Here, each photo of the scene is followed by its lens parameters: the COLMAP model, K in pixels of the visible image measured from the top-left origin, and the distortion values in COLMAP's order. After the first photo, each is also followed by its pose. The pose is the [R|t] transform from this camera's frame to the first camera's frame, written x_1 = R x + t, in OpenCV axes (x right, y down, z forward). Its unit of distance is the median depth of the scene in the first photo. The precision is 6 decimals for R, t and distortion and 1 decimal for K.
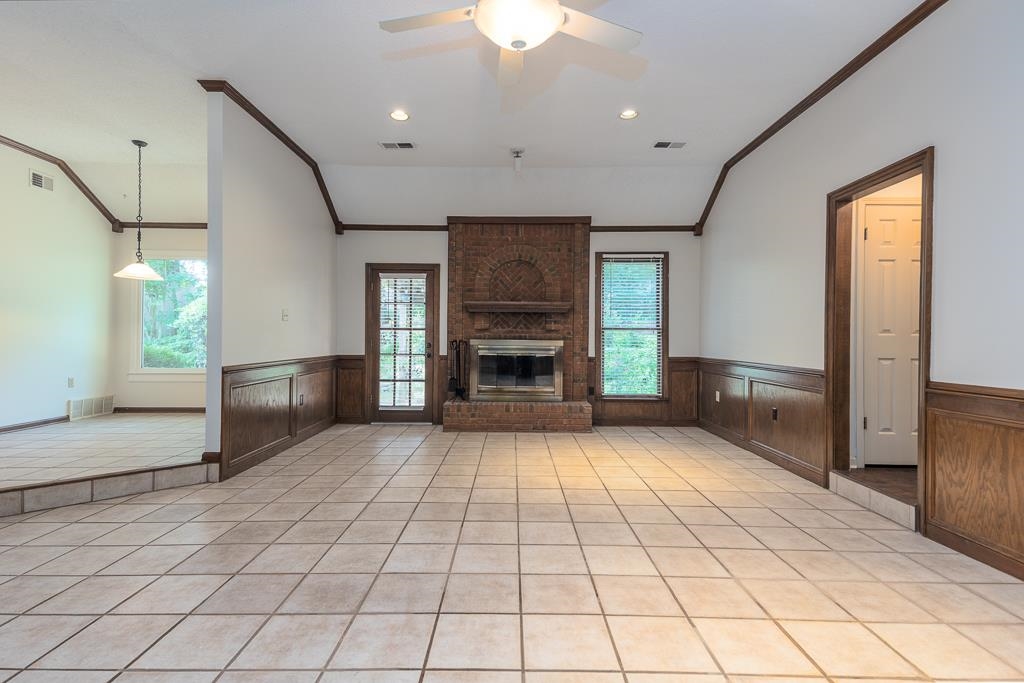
lens RADIAL K [[495.1, 0, 510.5], [0, 495.1, 337.4], [0, 0, 1]] dist [0.051215, -0.018353]
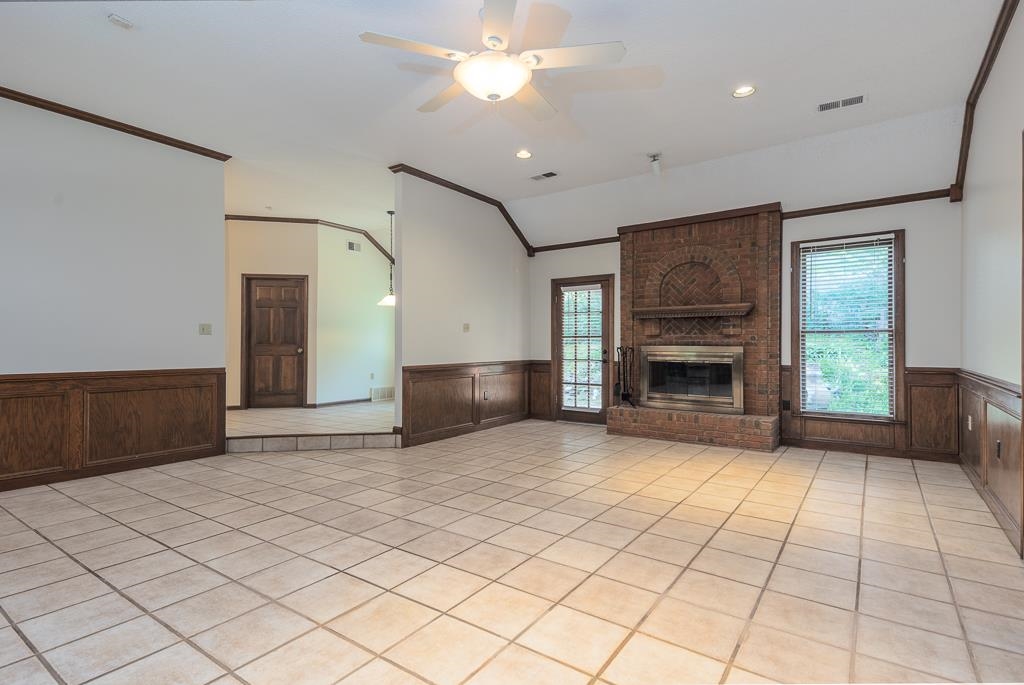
lens RADIAL K [[495.1, 0, 514.3], [0, 495.1, 341.5], [0, 0, 1]] dist [0.051215, -0.018353]
pose [[0.822280, -0.012007, -0.568957, 0.295623], [0.008526, 0.999925, -0.008780, 0.002125], [0.569019, 0.002369, 0.822321, 0.023102]]
